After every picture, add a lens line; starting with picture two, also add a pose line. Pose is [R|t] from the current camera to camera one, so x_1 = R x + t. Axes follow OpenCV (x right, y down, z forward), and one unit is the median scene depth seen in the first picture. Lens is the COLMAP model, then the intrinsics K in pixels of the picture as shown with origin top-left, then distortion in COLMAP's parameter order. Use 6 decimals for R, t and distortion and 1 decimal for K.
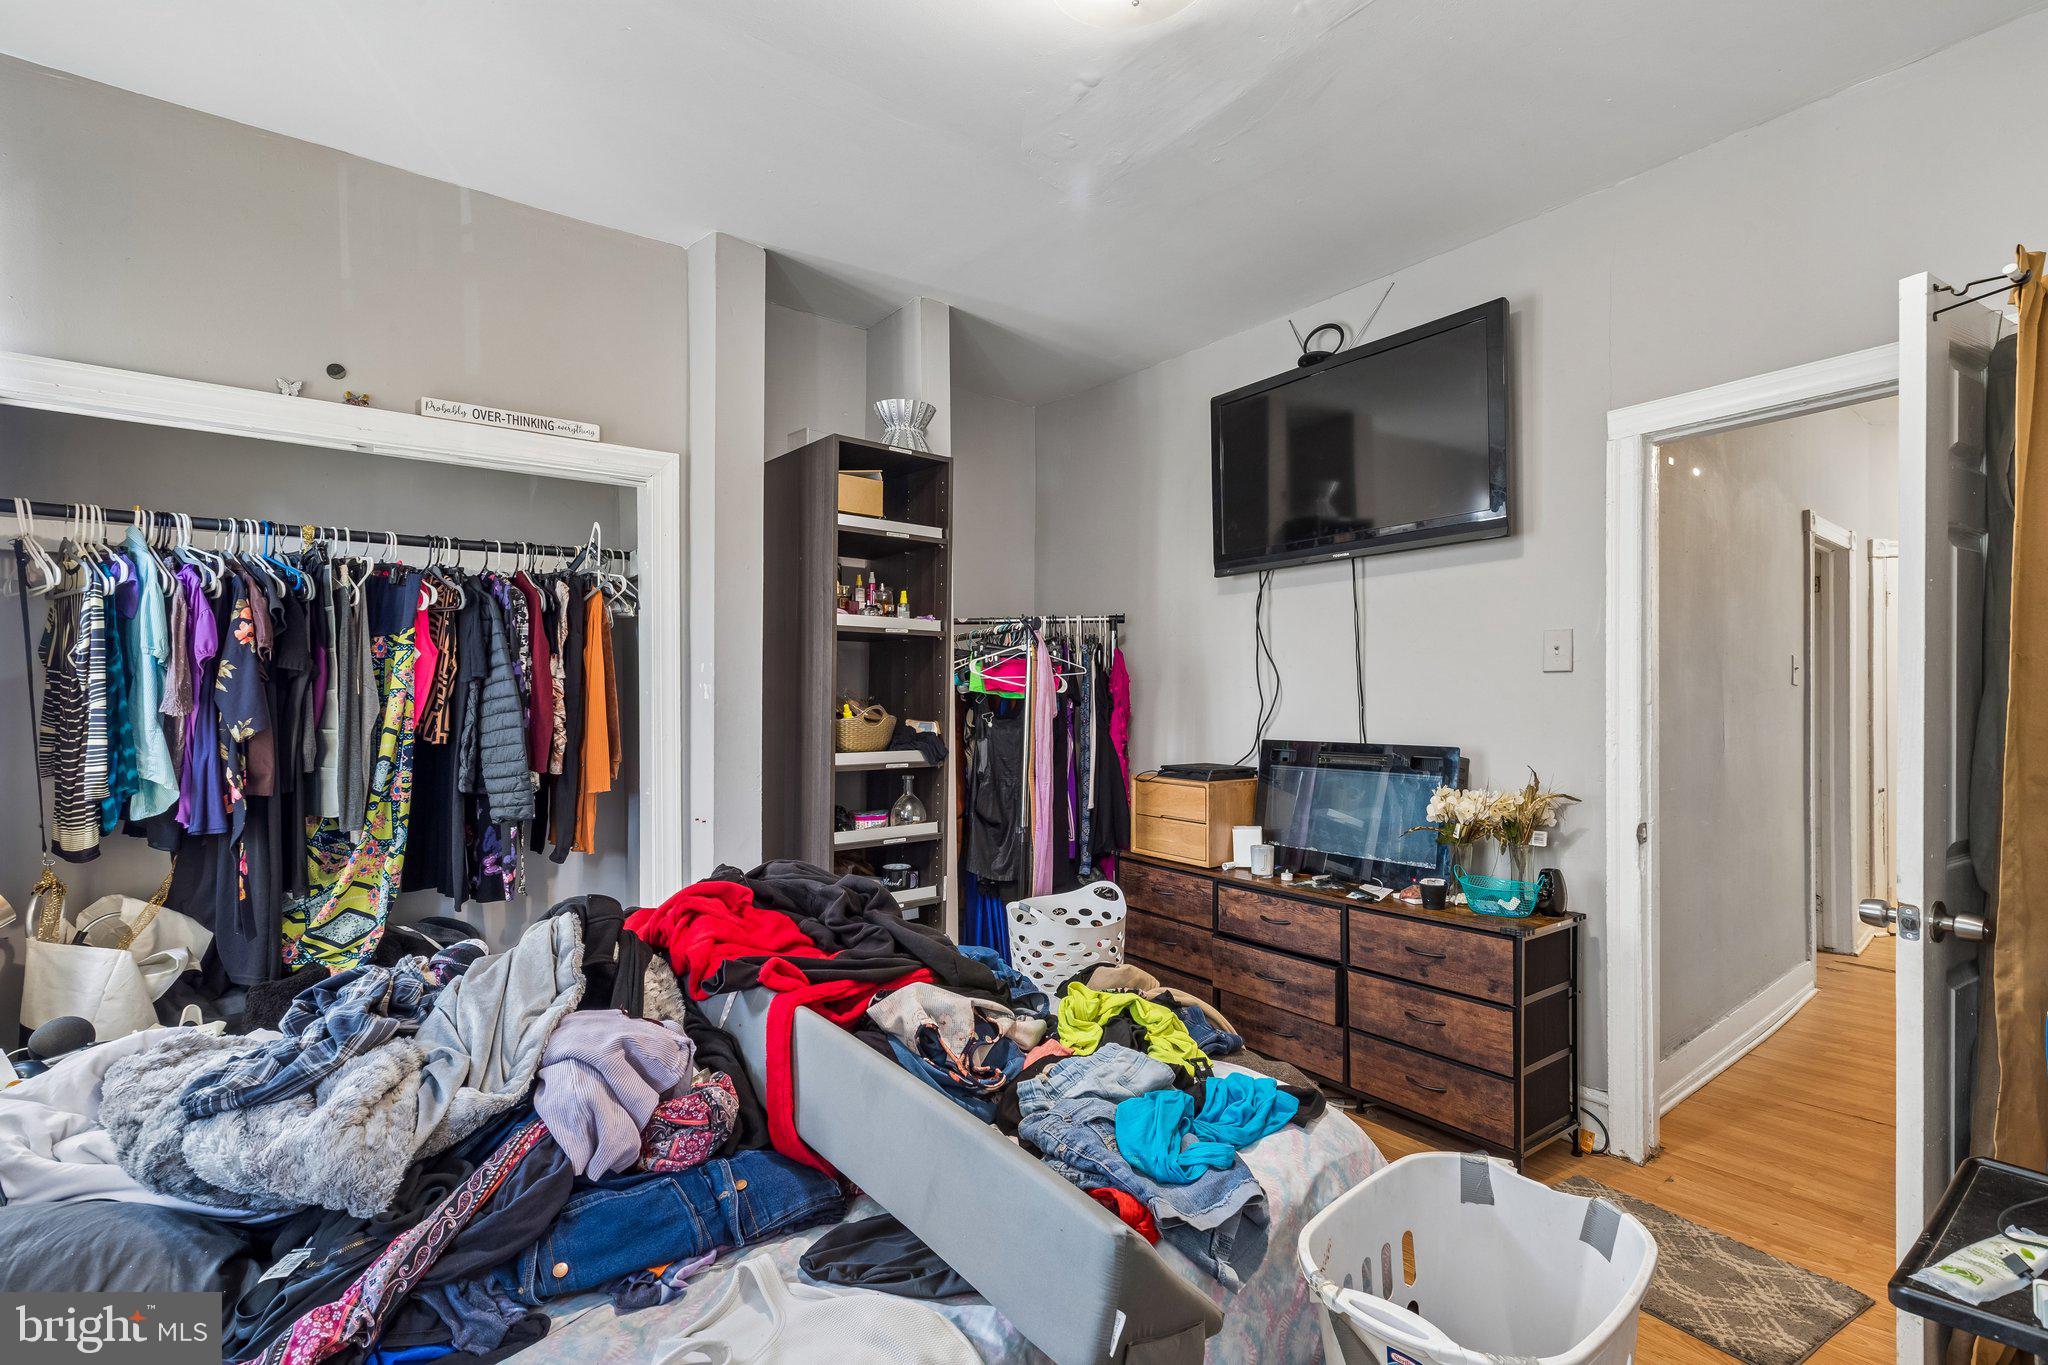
lens RADIAL K [[921.0, 0, 1024.0], [0, 921.0, 682.5], [0, 0, 1]] dist [0.002033, -0.000032]
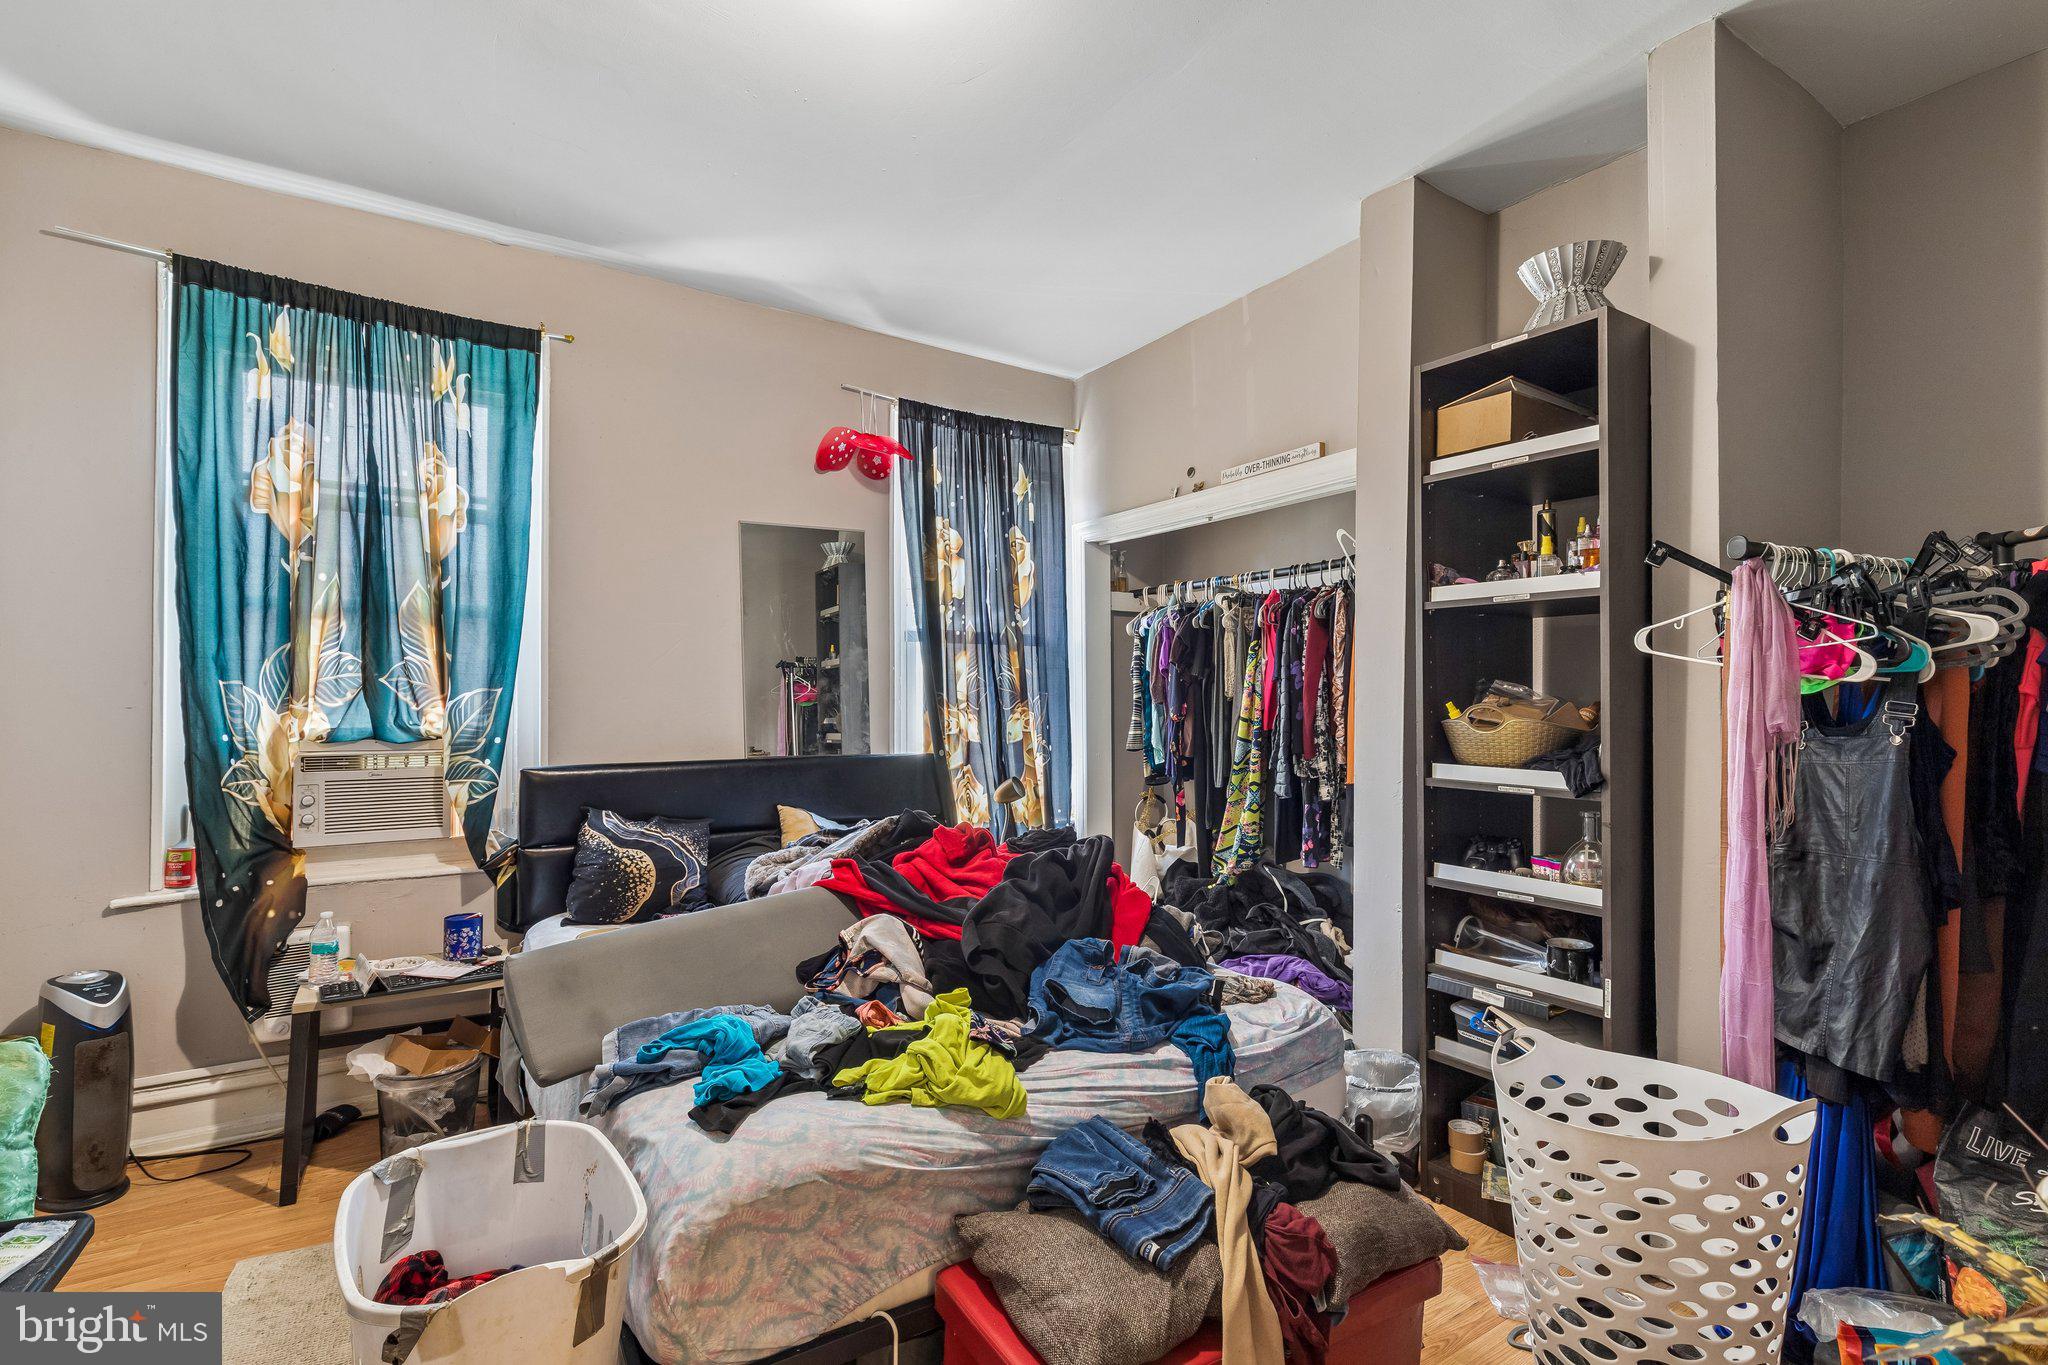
lens RADIAL K [[921.0, 0, 1024.0], [0, 921.0, 682.5], [0, 0, 1]] dist [0.002033, -0.000032]
pose [[-0.085634, -0.014554, -0.996220, 0.657731], [0.010653, 0.999823, -0.015522, 0.016445], [0.996270, -0.011942, -0.085463, 0.762355]]
